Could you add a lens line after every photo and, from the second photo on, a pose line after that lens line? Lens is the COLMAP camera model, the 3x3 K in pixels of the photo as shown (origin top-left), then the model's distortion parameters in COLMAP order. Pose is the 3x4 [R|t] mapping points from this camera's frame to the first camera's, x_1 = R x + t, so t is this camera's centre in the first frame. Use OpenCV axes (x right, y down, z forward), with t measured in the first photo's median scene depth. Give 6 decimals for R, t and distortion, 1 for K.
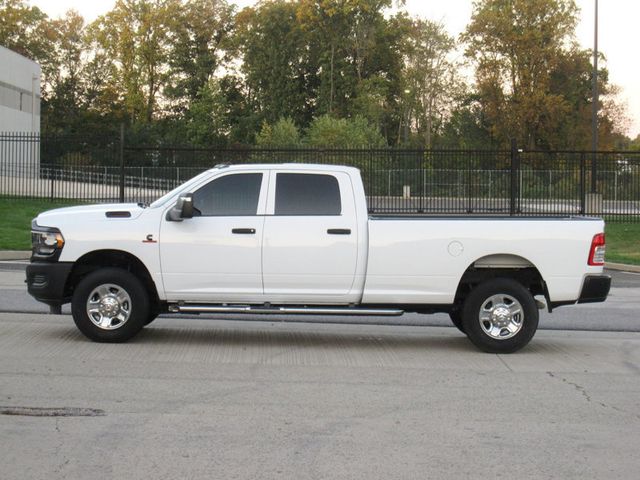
lens RADIAL K [[1489.3, 0, 320.0], [0, 1489.3, 240.0], [0, 0, 1]] dist [-0.094291, -0.328143]
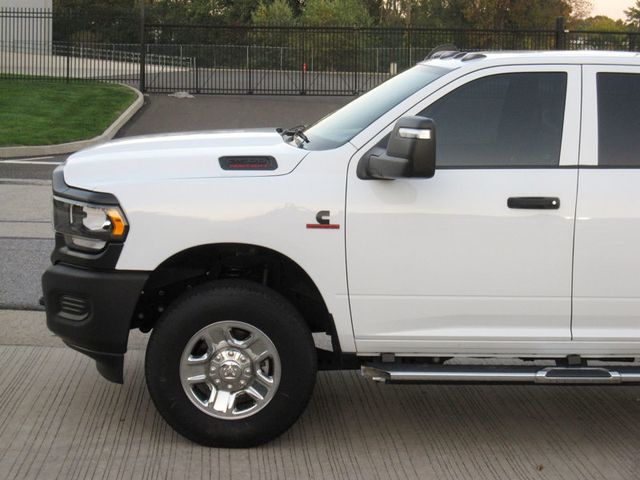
lens RADIAL K [[1236.9, 0, 320.0], [0, 1236.9, 240.0], [0, 0, 1]] dist [-0.184431, 0.246819]
pose [[0.999605, 0.001550, 0.028062, -0.124537], [-0.004595, 0.994056, 0.108774, -0.034504], [-0.027727, -0.108860, 0.993670, 0.629372]]
